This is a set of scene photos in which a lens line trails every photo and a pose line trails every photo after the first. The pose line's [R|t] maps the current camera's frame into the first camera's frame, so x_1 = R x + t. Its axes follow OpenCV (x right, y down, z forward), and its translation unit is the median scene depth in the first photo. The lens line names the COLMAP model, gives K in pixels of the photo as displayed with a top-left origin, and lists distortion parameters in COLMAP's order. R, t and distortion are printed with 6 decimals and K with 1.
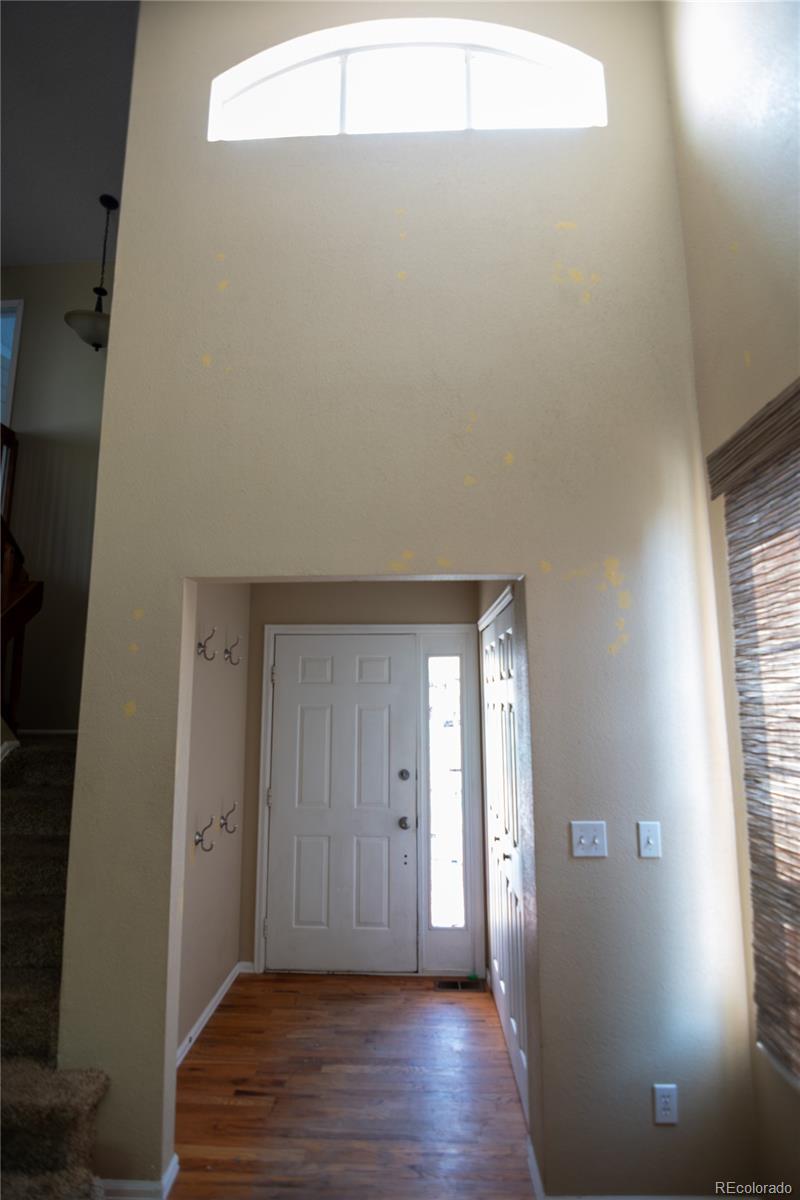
lens RADIAL K [[576.6, 0, 396.2], [0, 576.6, 610.7], [0, 0, 1]] dist [-0.007731, -0.007907]
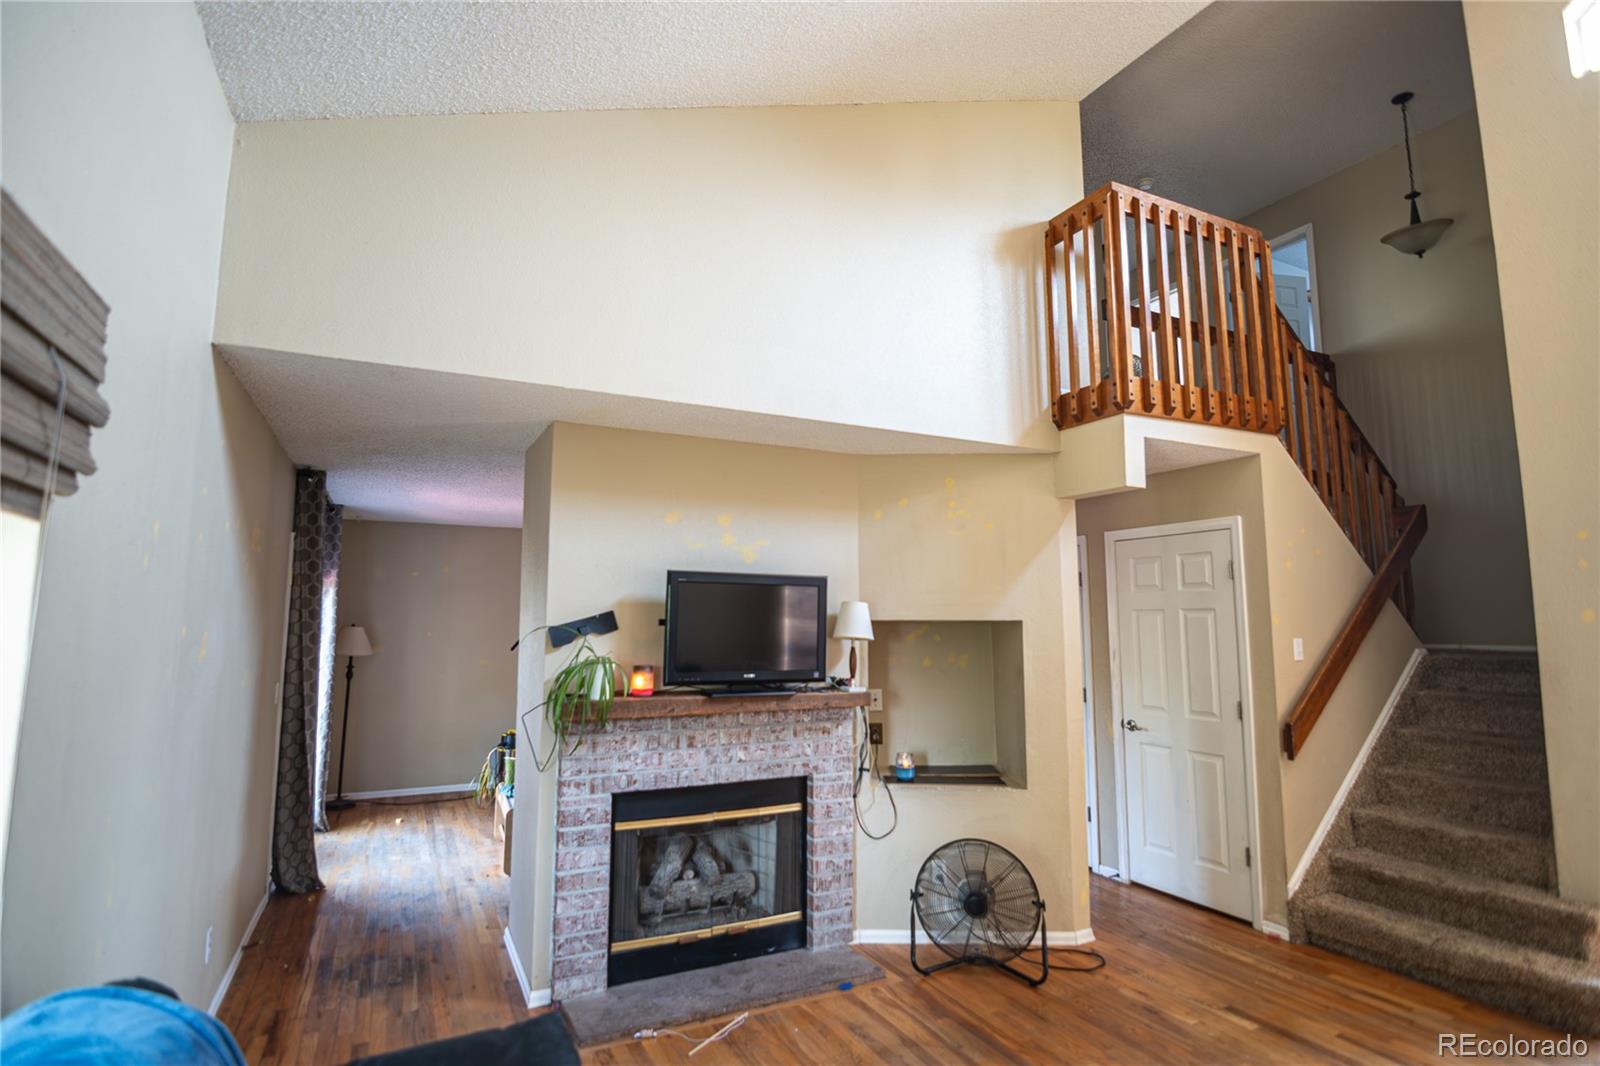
lens RADIAL K [[795.0, 0, 790.7], [0, 795.0, 525.5], [0, 0, 1]] dist [-0.008532, -0.007386]
pose [[0.478264, -0.096398, -0.872909, 0.102697], [0.122297, 0.991583, -0.042498, -0.088179], [0.869659, -0.086430, 0.486028, -0.721679]]
